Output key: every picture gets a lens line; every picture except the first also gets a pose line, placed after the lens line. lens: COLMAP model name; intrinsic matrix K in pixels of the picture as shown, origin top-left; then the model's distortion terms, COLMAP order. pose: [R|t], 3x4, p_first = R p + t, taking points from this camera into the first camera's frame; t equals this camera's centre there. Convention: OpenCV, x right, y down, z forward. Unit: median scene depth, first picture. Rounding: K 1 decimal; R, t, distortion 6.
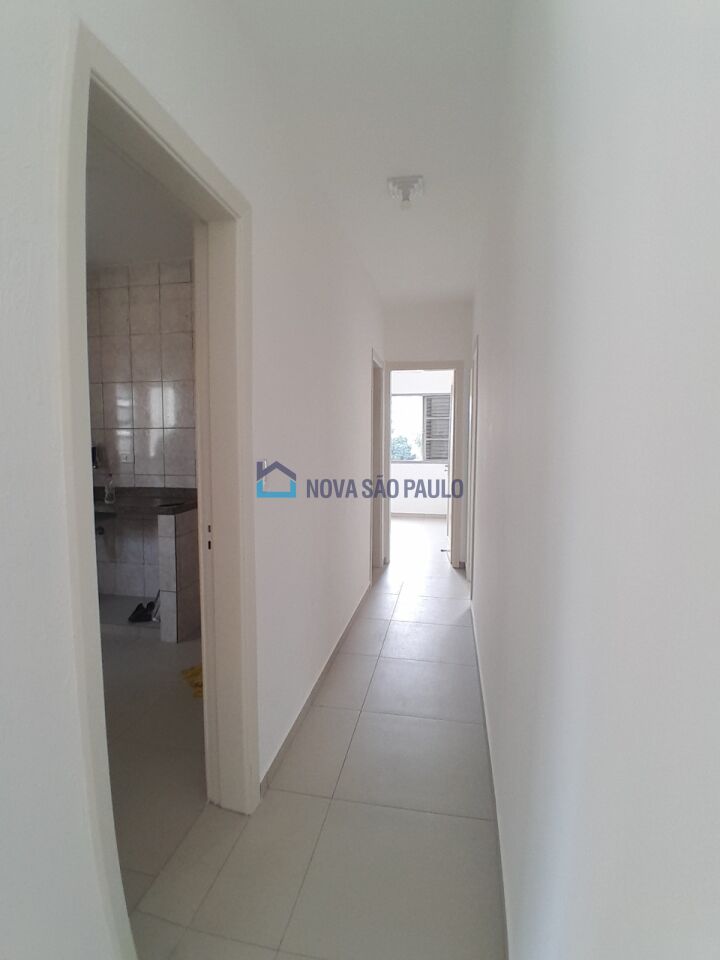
lens RADIAL K [[480.2, 0, 360.0], [0, 480.2, 480.0], [0, 0, 1]] dist [0.009870, -0.051210]
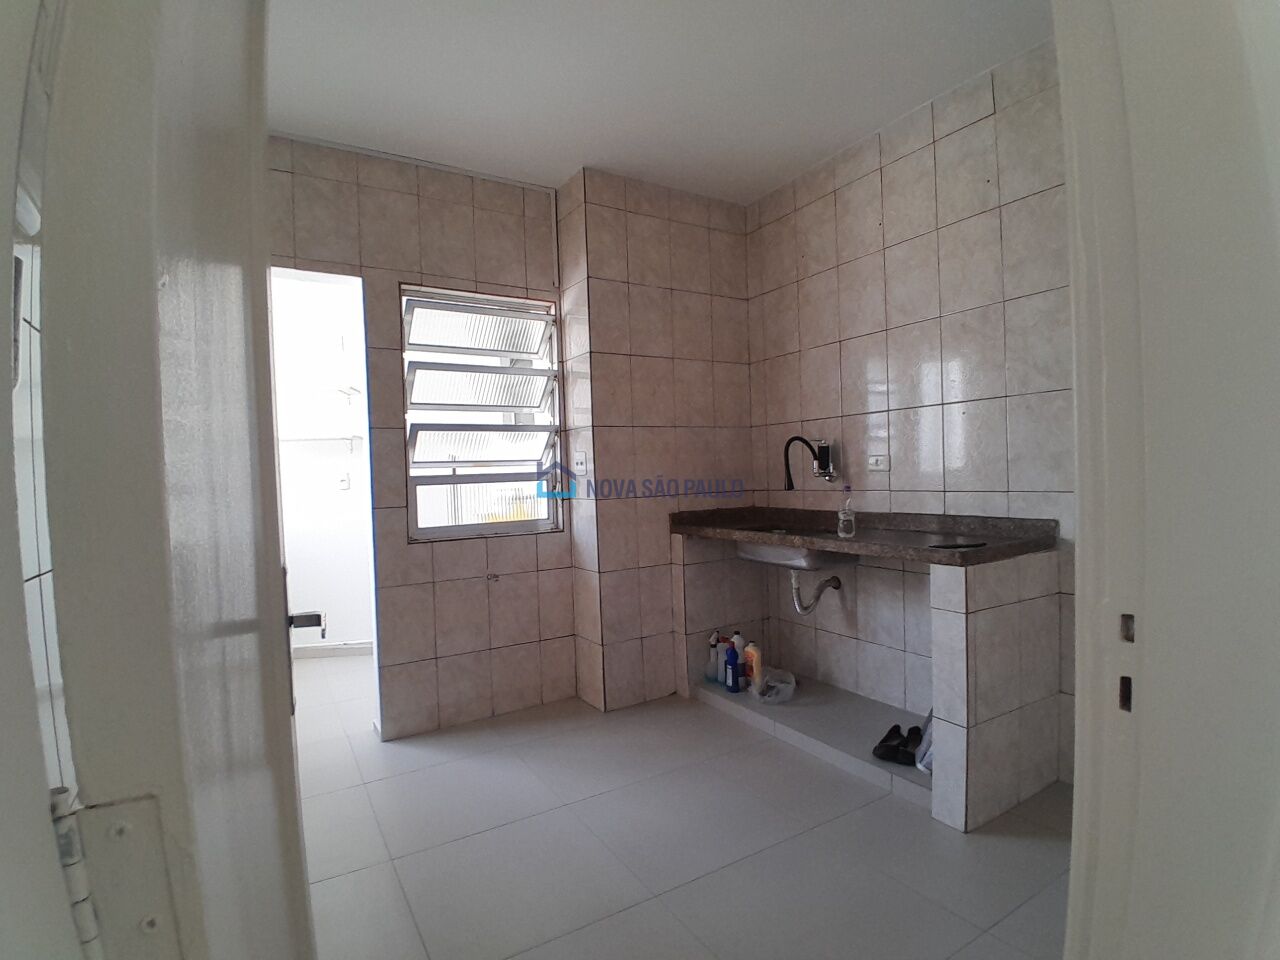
lens RADIAL K [[640.2, 0, 633.3], [0, 640.2, 485.0], [0, 0, 1]] dist [0.009870, -0.051210]
pose [[0.668491, -0.012151, -0.743621, -0.114597], [-0.027263, 0.998794, -0.040830, 0.022920], [0.743221, 0.047568, 0.667353, 0.280519]]
